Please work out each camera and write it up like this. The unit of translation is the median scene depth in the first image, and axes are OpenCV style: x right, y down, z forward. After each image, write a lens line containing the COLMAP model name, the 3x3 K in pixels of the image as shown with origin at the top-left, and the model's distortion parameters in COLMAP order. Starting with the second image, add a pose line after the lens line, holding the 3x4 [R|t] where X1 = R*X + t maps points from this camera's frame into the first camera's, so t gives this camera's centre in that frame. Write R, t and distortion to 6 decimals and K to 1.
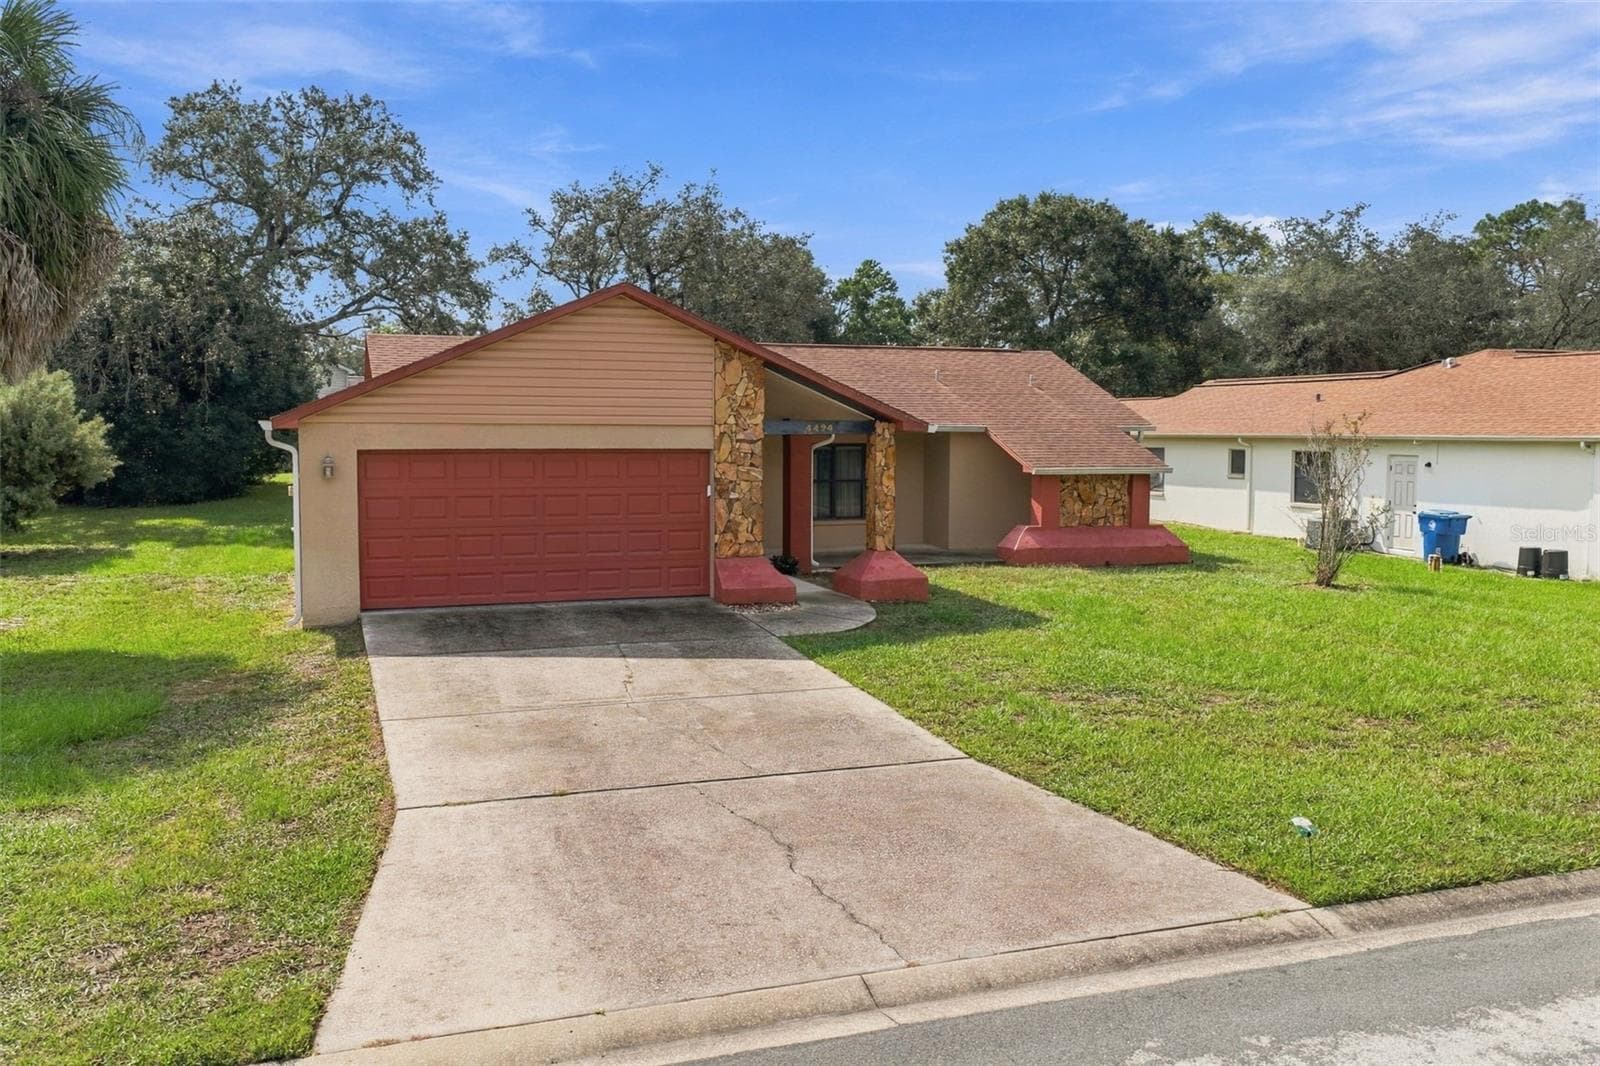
lens RADIAL K [[1324.4, 0, 799.5], [0, 1324.4, 533.1], [0, 0, 1]] dist [0.024831, -0.038023]
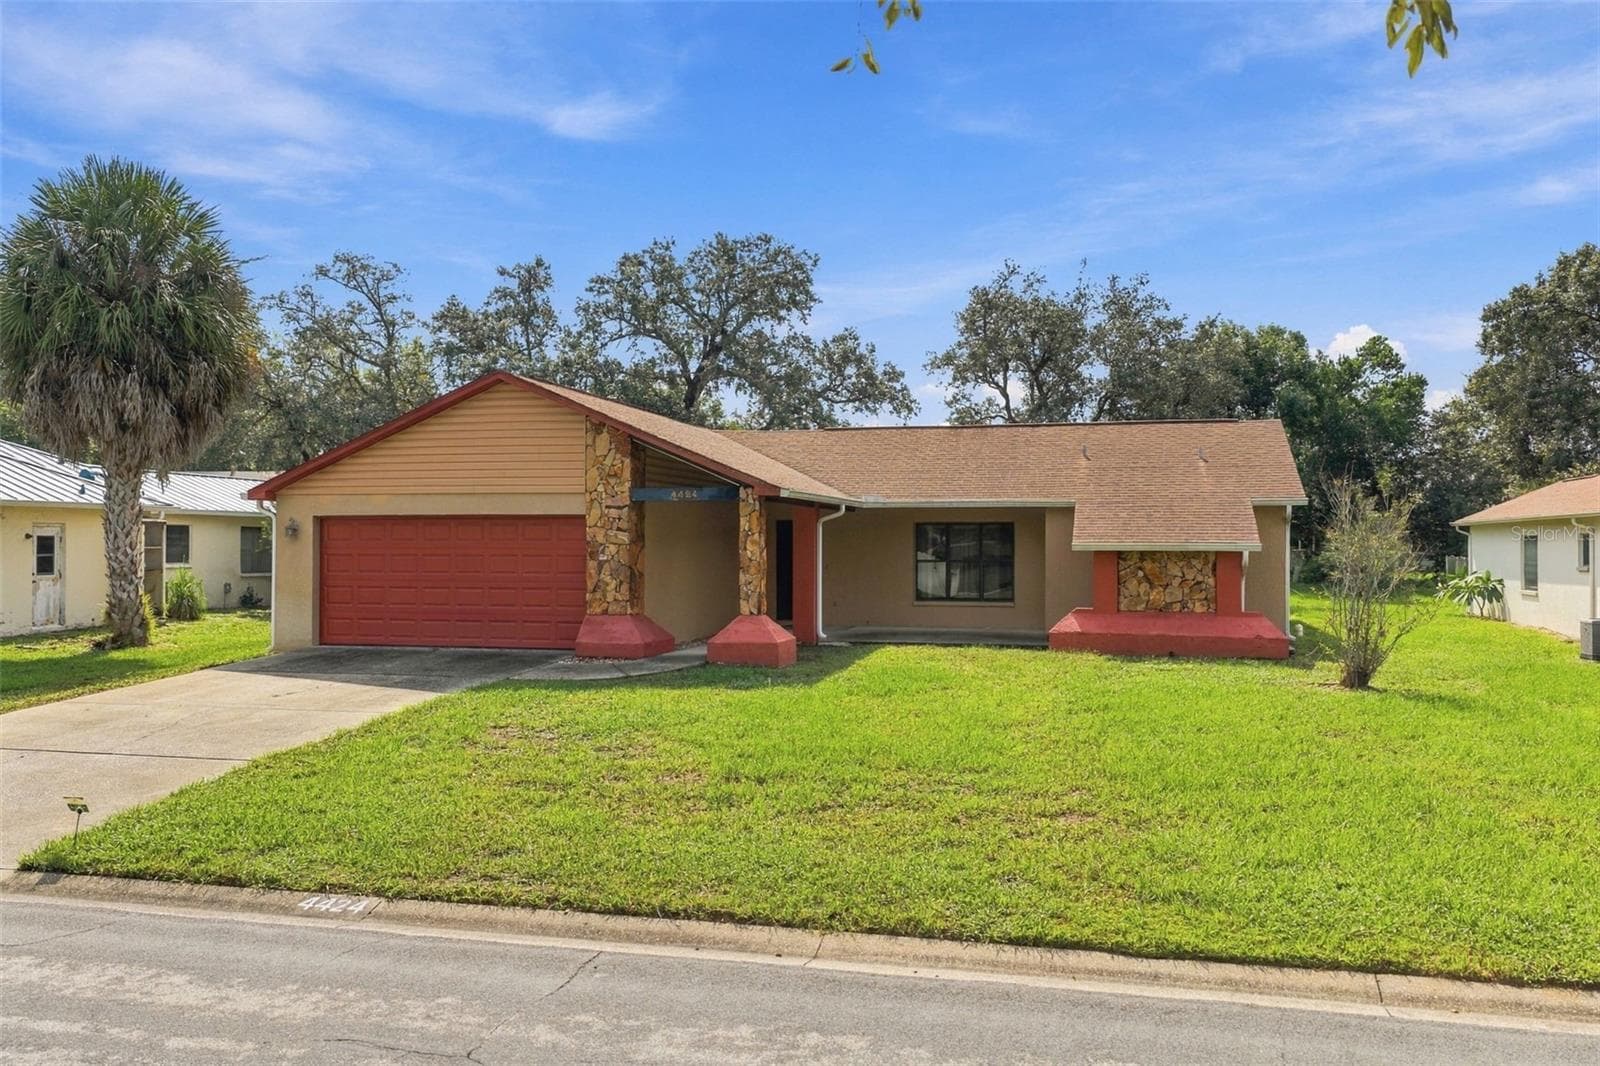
lens RADIAL K [[1324.4, 0, 800.9], [0, 1324.4, 533.2], [0, 0, 1]] dist [0.024831, -0.038023]
pose [[0.828851, -0.006316, -0.559434, 0.687377], [-0.043717, 0.996148, -0.076017, 0.027273], [0.557759, 0.087463, 0.825382, 0.192994]]
